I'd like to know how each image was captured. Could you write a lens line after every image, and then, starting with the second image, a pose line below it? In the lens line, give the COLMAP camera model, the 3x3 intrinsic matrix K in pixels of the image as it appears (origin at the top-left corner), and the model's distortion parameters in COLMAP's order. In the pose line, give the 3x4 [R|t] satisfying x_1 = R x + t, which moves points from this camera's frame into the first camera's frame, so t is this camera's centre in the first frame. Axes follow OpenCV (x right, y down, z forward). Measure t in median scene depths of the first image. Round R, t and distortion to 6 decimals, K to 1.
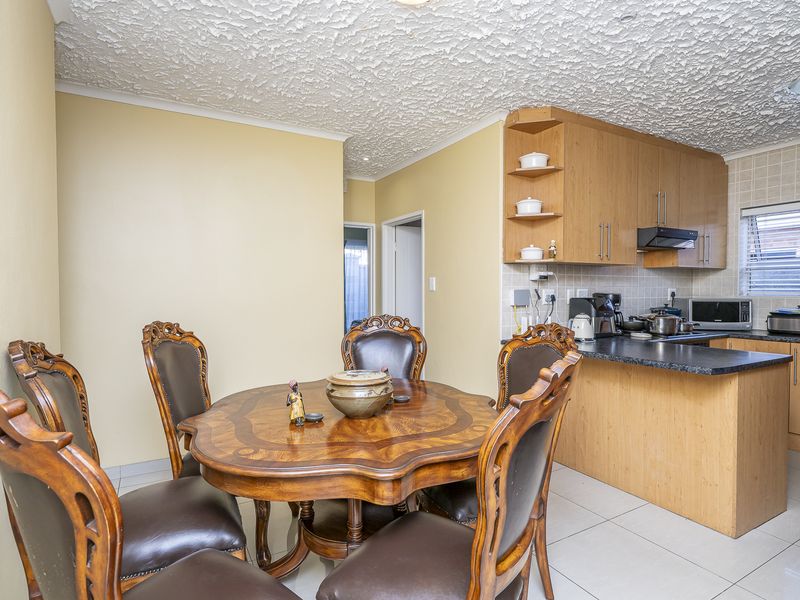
lens RADIAL K [[429.4, 0, 400.0], [0, 429.4, 300.0], [0, 0, 1]] dist [-0.001511, 0.001480]
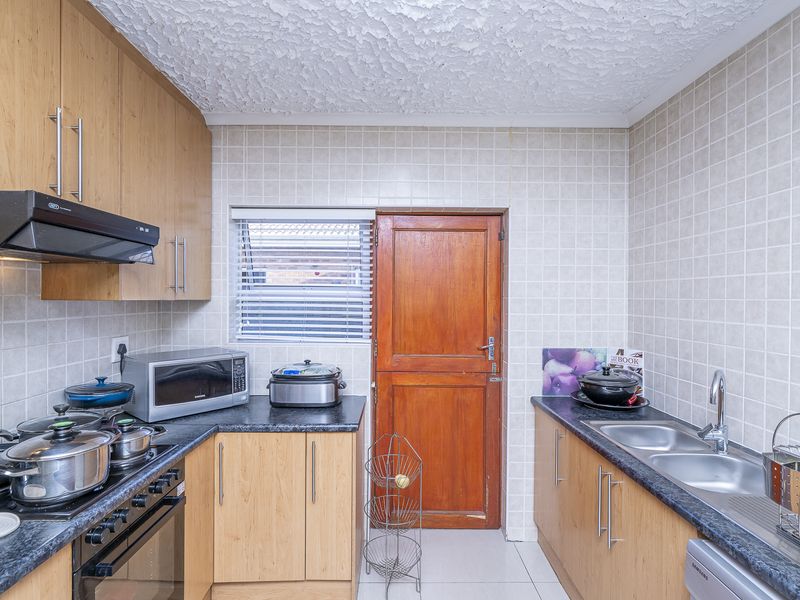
lens RADIAL K [[429.4, 0, 400.0], [0, 429.4, 300.0], [0, 0, 1]] dist [-0.001511, 0.001480]
pose [[0.475601, 0.000632, 0.879661, 0.400551], [0.018573, 0.999770, -0.010760, -0.071054], [-0.879465, 0.021455, 0.475480, 0.539650]]
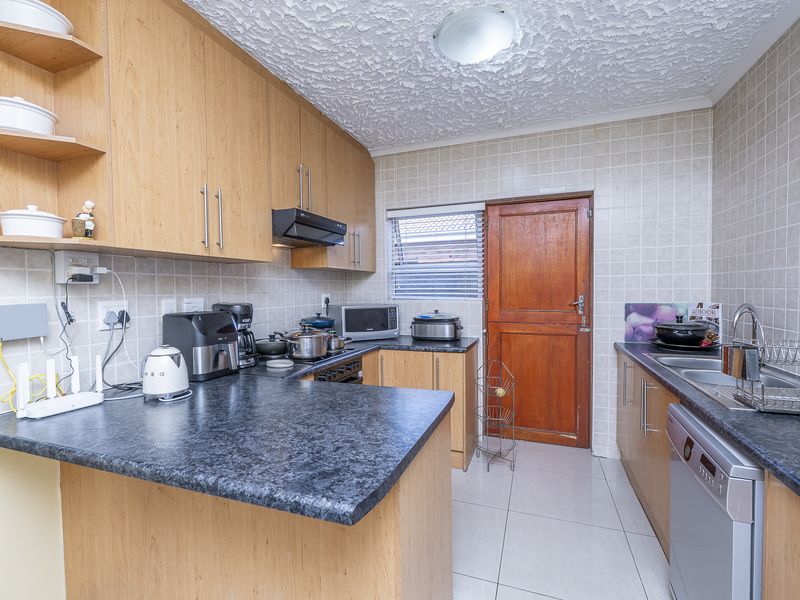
lens RADIAL K [[386.7, 0, 395.6], [0, 386.7, 298.8], [0, 0, 1]] dist [0.001331, 0.000227]
pose [[0.763210, -0.022352, 0.645763, 0.281890], [0.027815, 0.999612, 0.001725, -0.017261], [-0.645551, 0.016645, 0.763536, 0.374435]]
